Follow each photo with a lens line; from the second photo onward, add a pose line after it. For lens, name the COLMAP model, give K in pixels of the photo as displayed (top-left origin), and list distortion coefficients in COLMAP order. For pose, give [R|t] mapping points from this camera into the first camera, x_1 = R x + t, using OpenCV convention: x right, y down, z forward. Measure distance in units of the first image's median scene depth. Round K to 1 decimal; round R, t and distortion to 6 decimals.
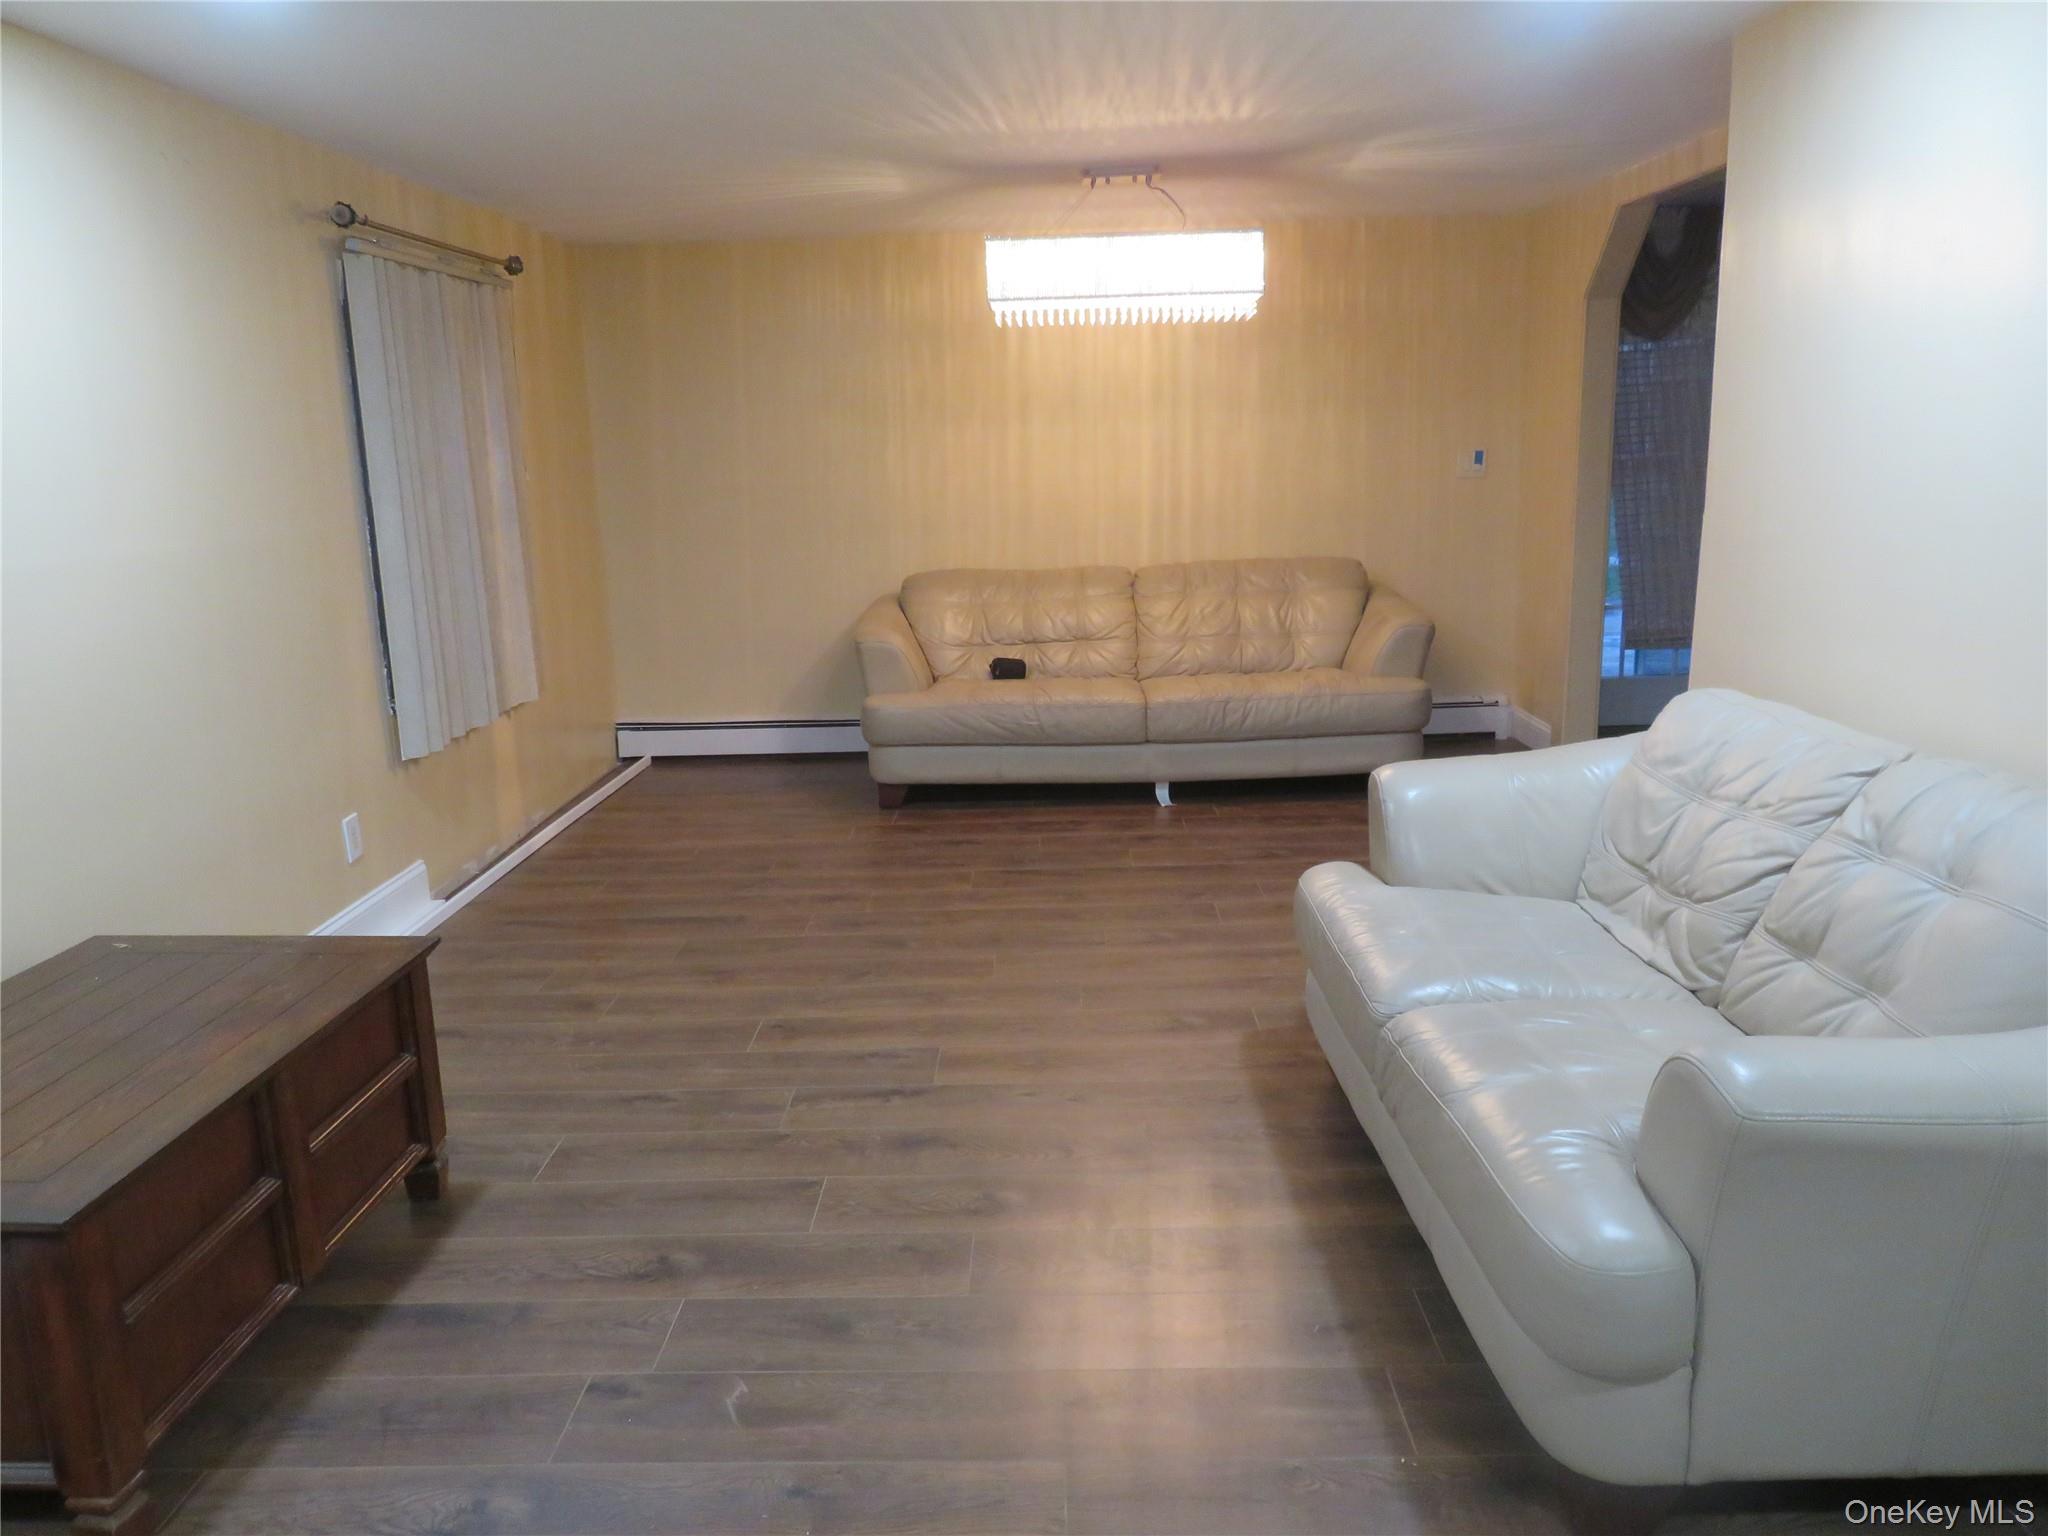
lens RADIAL K [[1468.3, 0, 1017.0], [0, 1468.3, 768.8], [0, 0, 1]] dist [-0.005803, 0.011661]
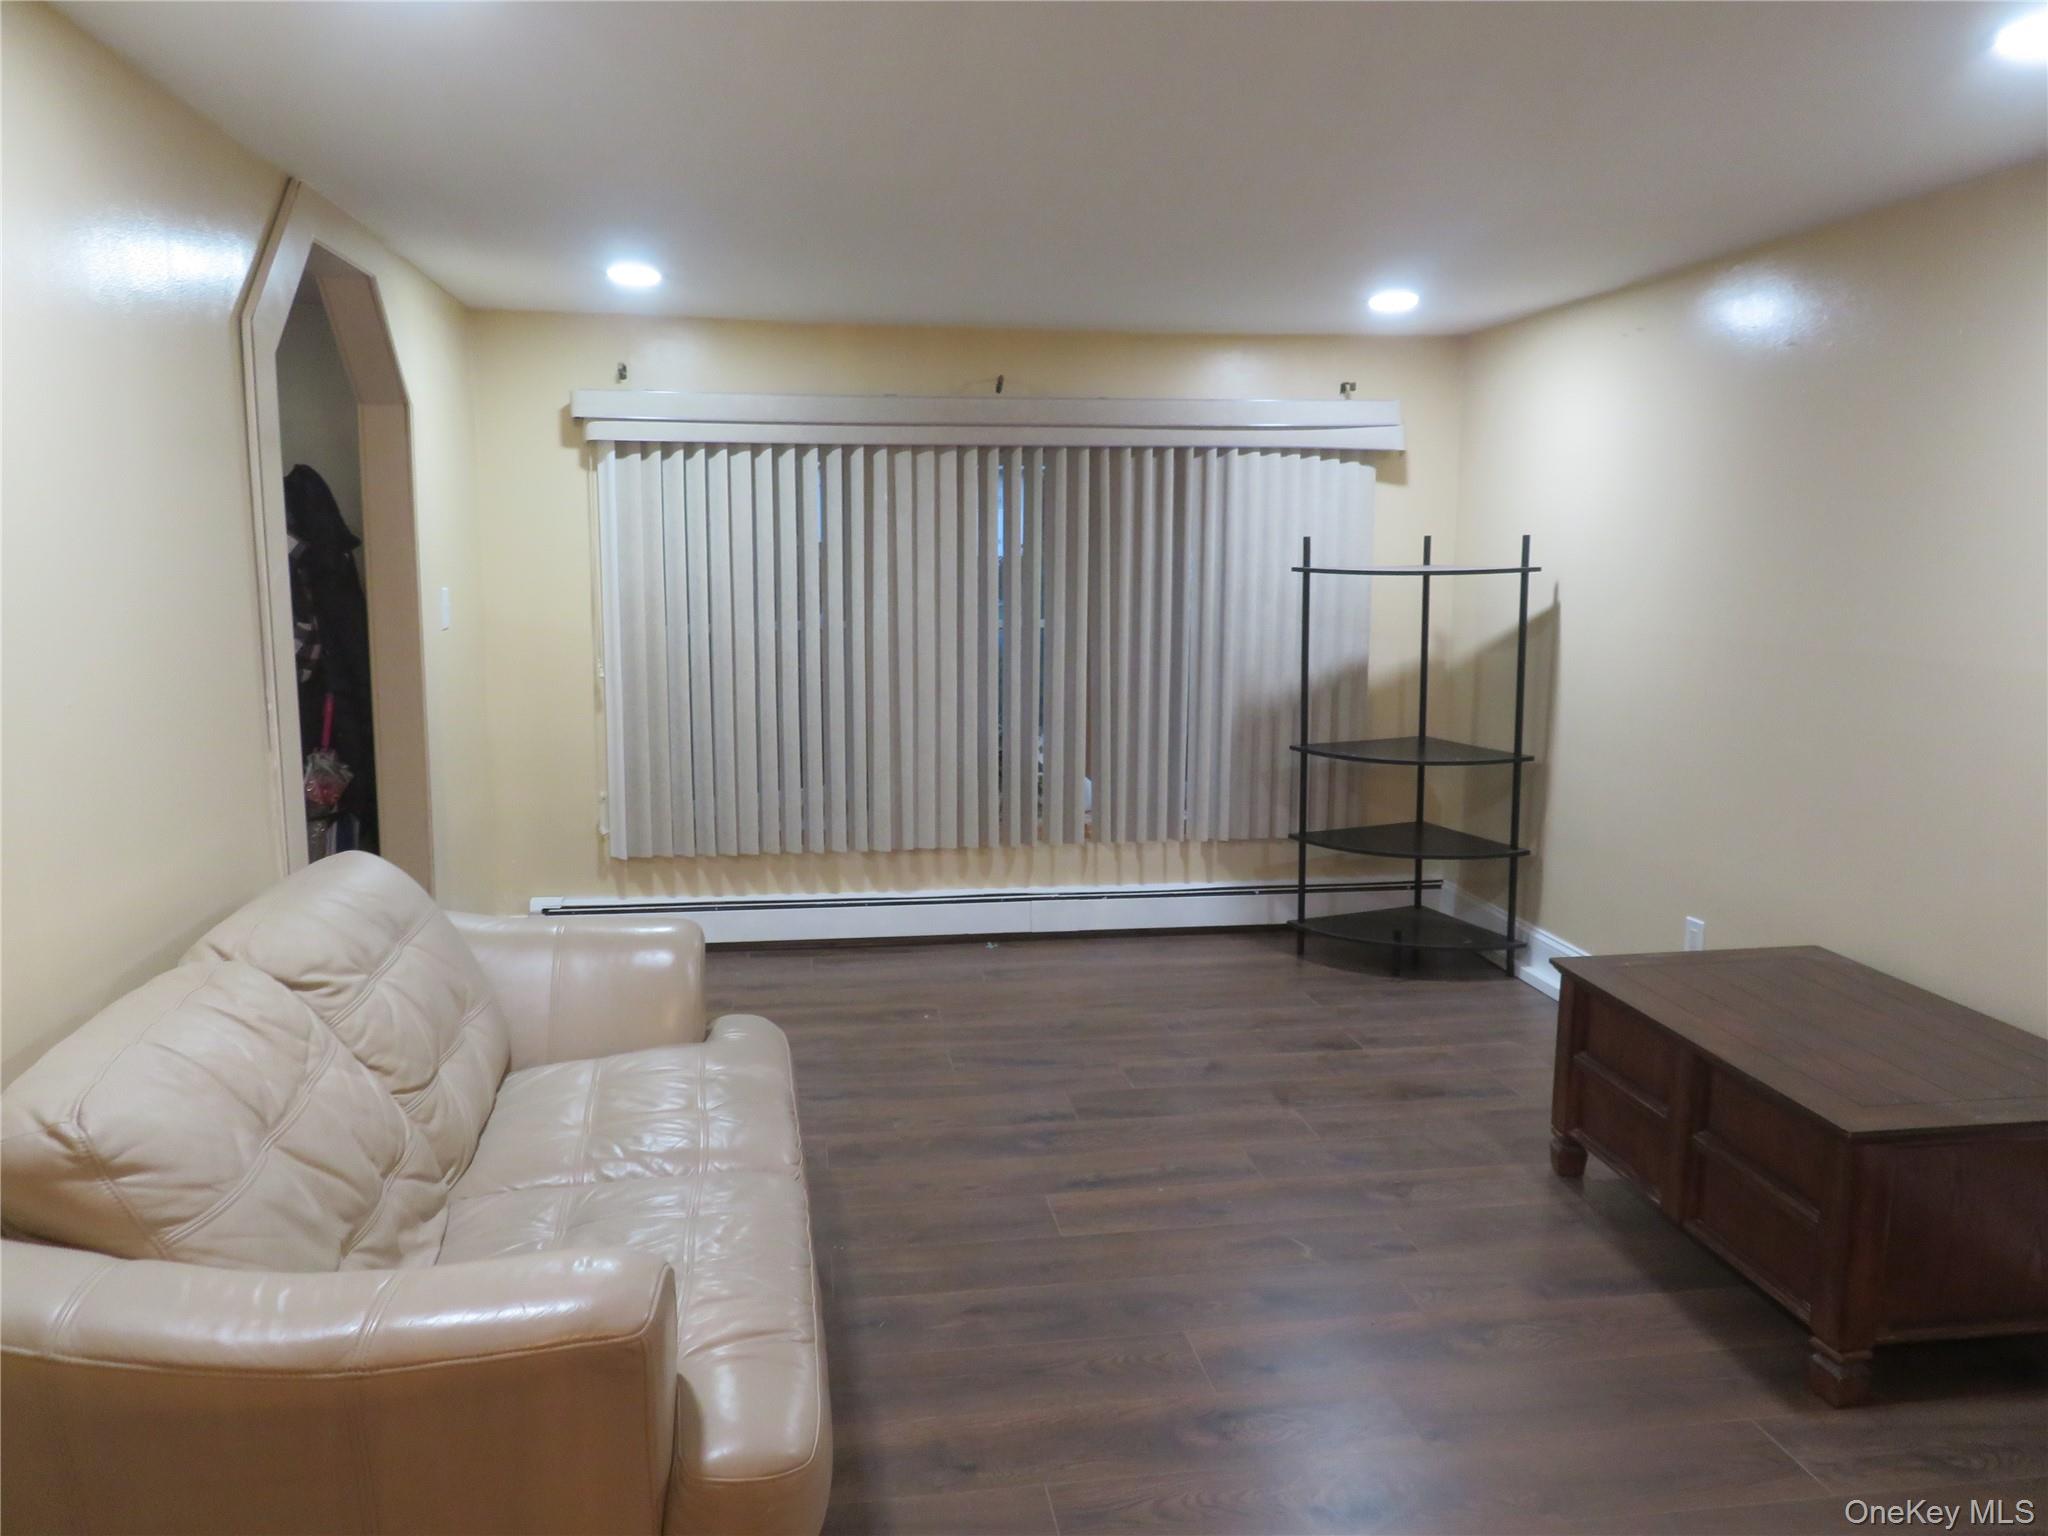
lens RADIAL K [[1468.3, 0, 1028.1], [0, 1468.3, 764.7], [0, 0, 1]] dist [-0.005803, 0.011661]
pose [[-0.985533, 0.044793, -0.163456, 0.176802], [-0.015245, 0.937103, 0.348719, -0.311538], [0.168795, 0.346166, -0.922864, 1.335626]]
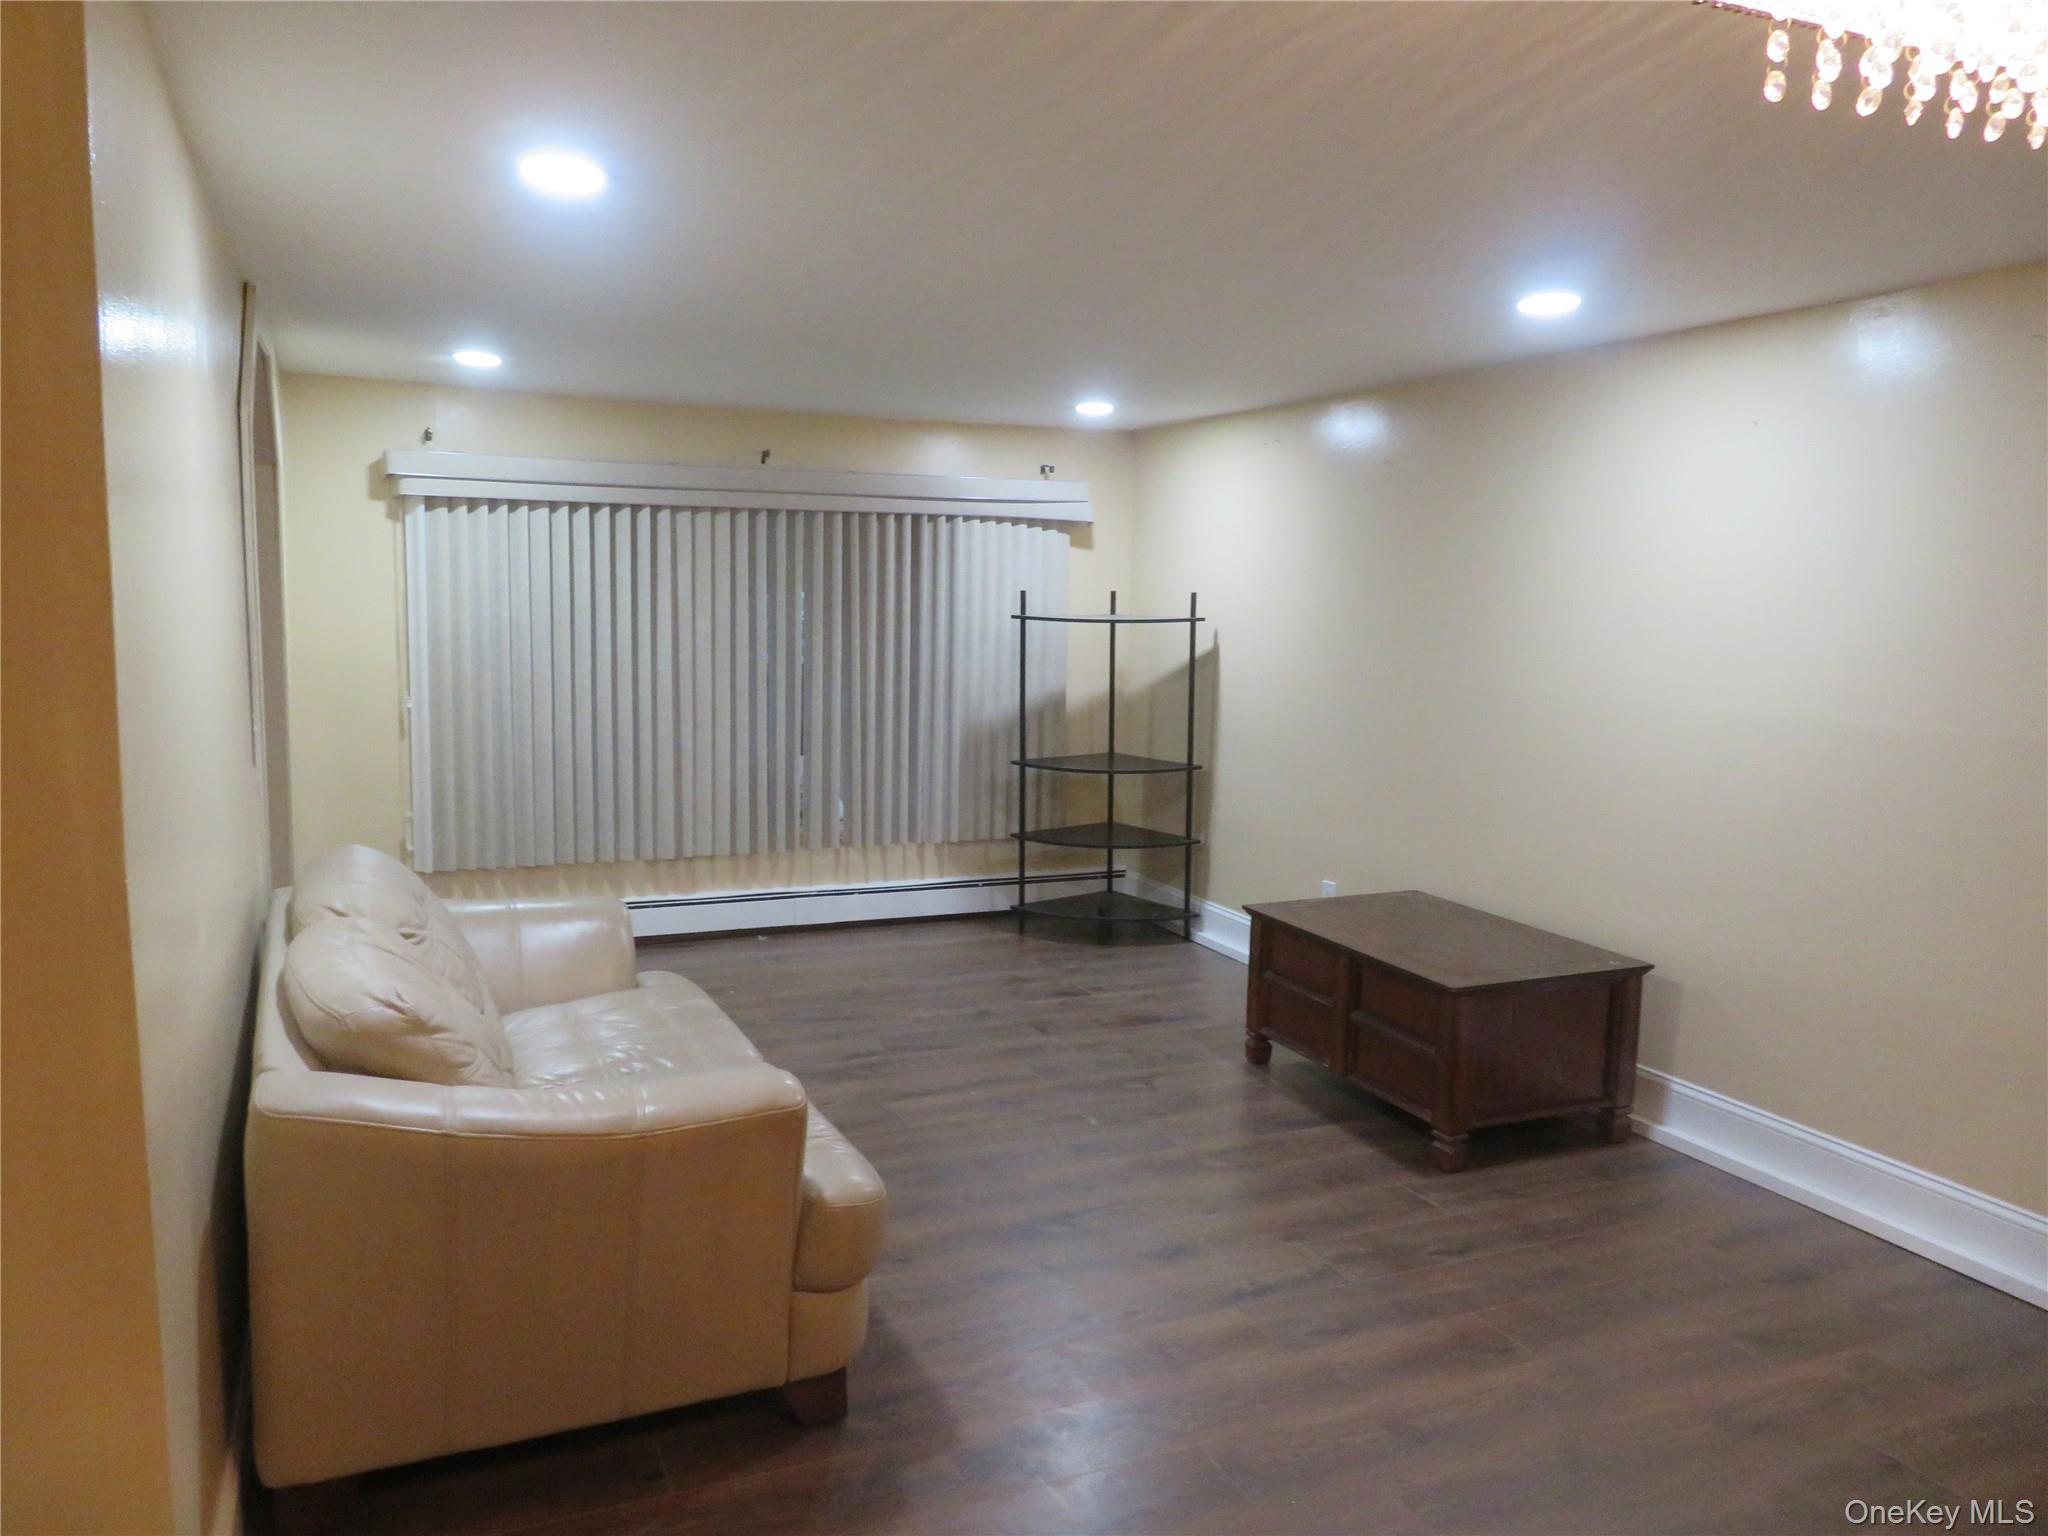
lens RADIAL K [[1468.3, 0, 1017.5], [0, 1468.3, 772.4], [0, 0, 1]] dist [-0.005803, 0.011661]
pose [[-0.908807, 0.057655, -0.413214, 0.419253], [-0.084393, 0.944530, 0.317398, -0.379737], [0.408593, 0.323326, -0.853529, 1.562522]]
